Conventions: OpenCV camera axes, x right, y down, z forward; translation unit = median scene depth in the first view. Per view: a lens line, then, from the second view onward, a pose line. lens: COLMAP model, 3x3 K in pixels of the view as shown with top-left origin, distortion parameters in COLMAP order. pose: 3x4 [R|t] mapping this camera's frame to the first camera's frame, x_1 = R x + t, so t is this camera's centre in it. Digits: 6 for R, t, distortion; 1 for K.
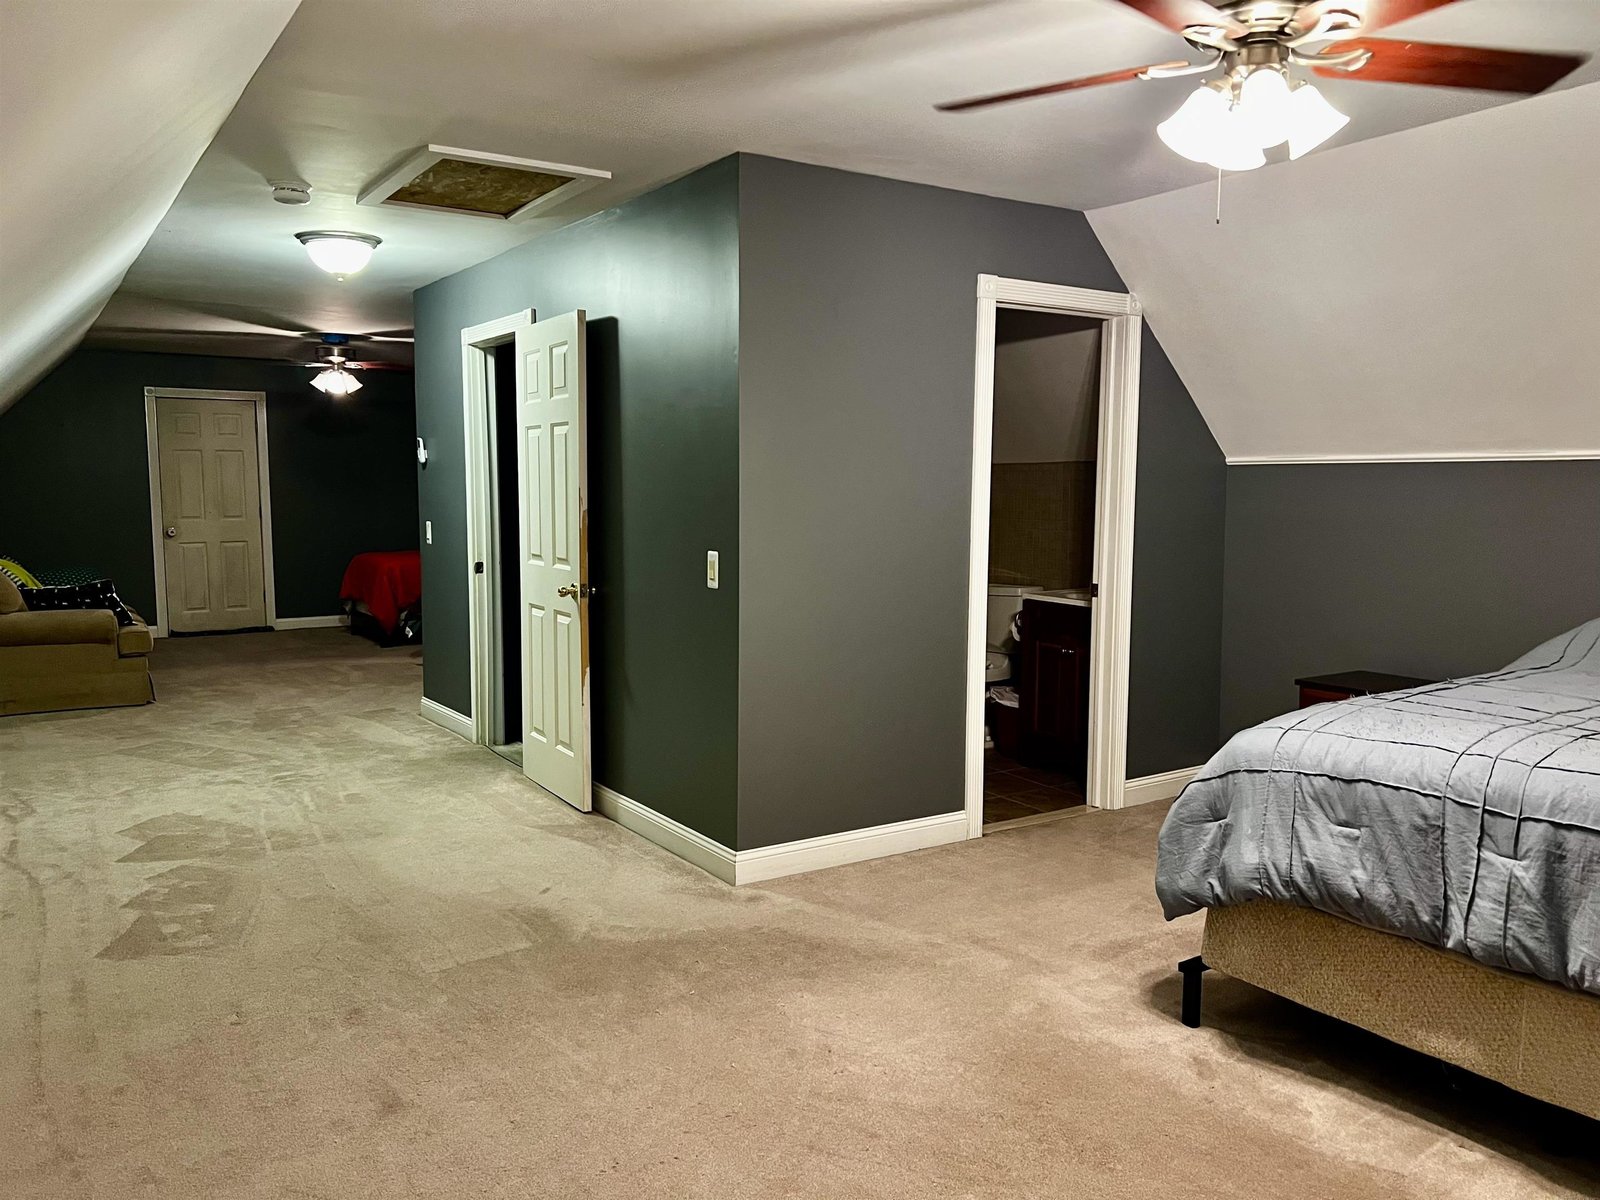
lens RADIAL K [[1197.7, 0, 802.1], [0, 1197.7, 605.8], [0, 0, 1]] dist [0.048613, -0.057303]
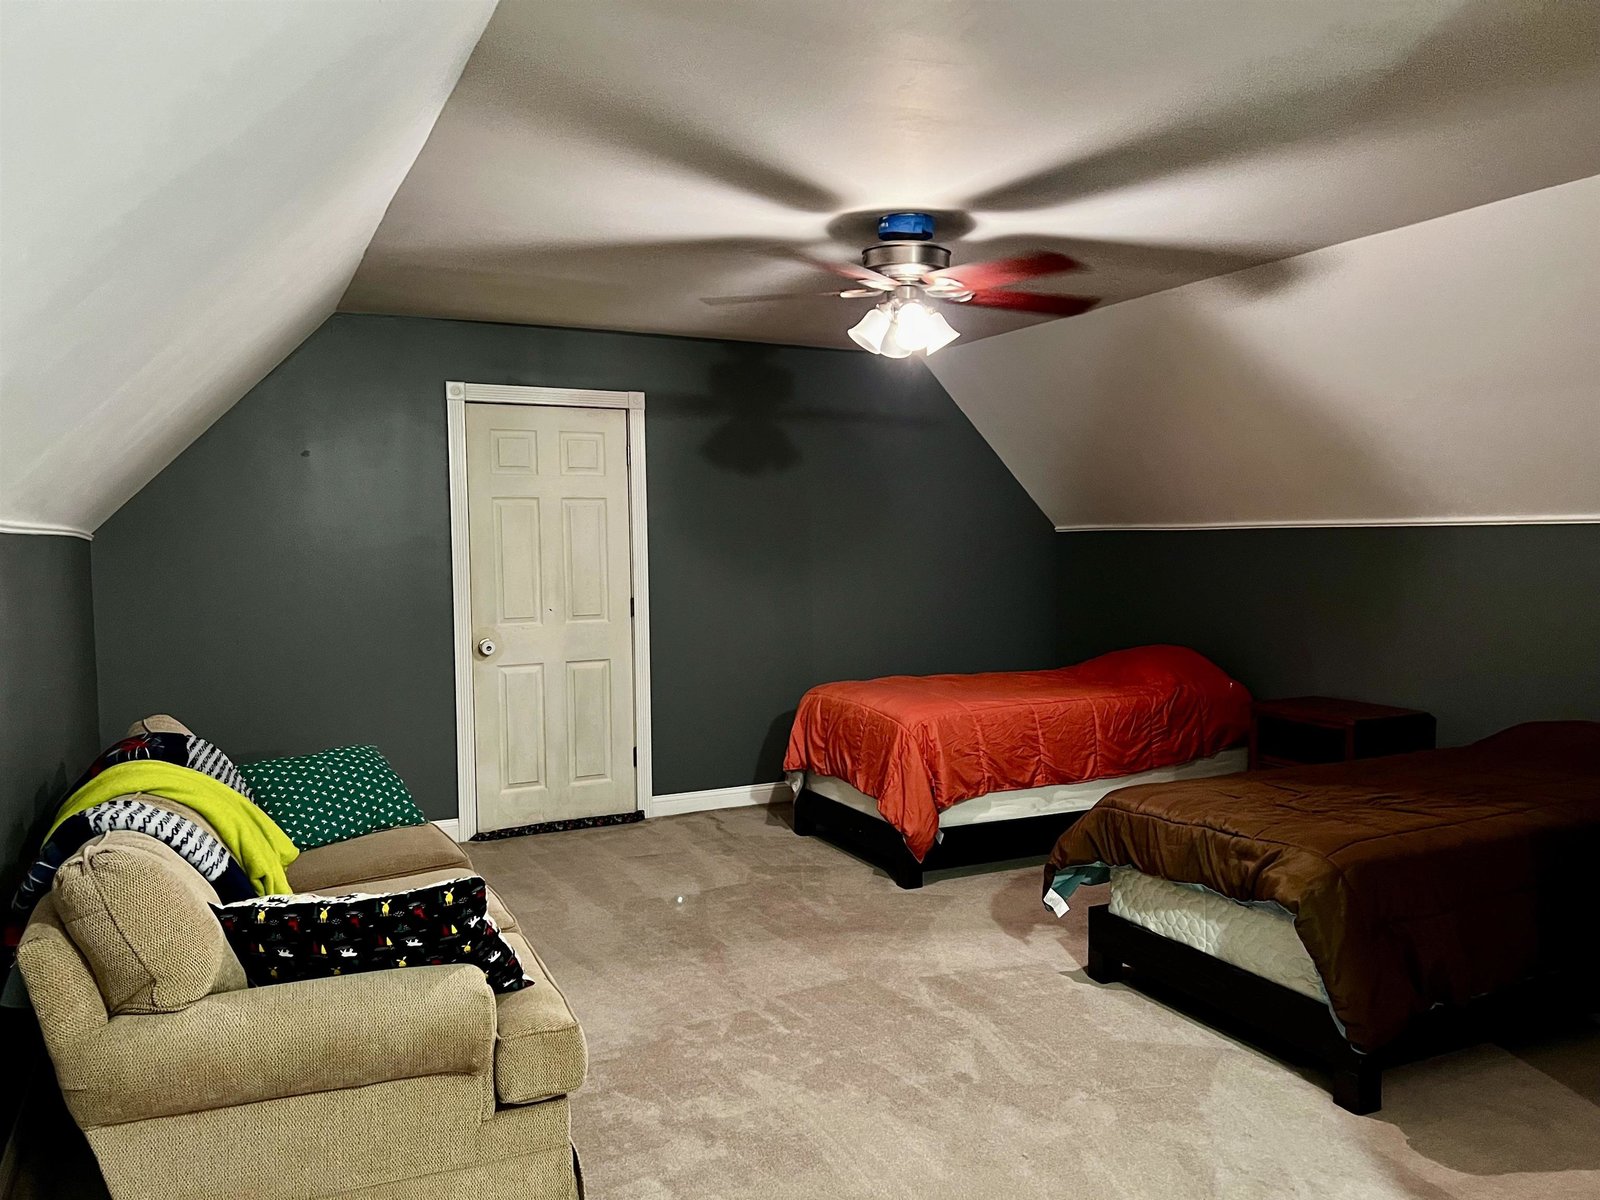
lens RADIAL K [[1197.7, 0, 797.5], [0, 1197.7, 597.3], [0, 0, 1]] dist [0.048613, -0.057303]
pose [[0.991005, -0.006892, -0.133648, -0.320466], [-0.000093, 0.998637, -0.052185, -0.056874], [0.133826, 0.051728, 0.989654, 0.496929]]
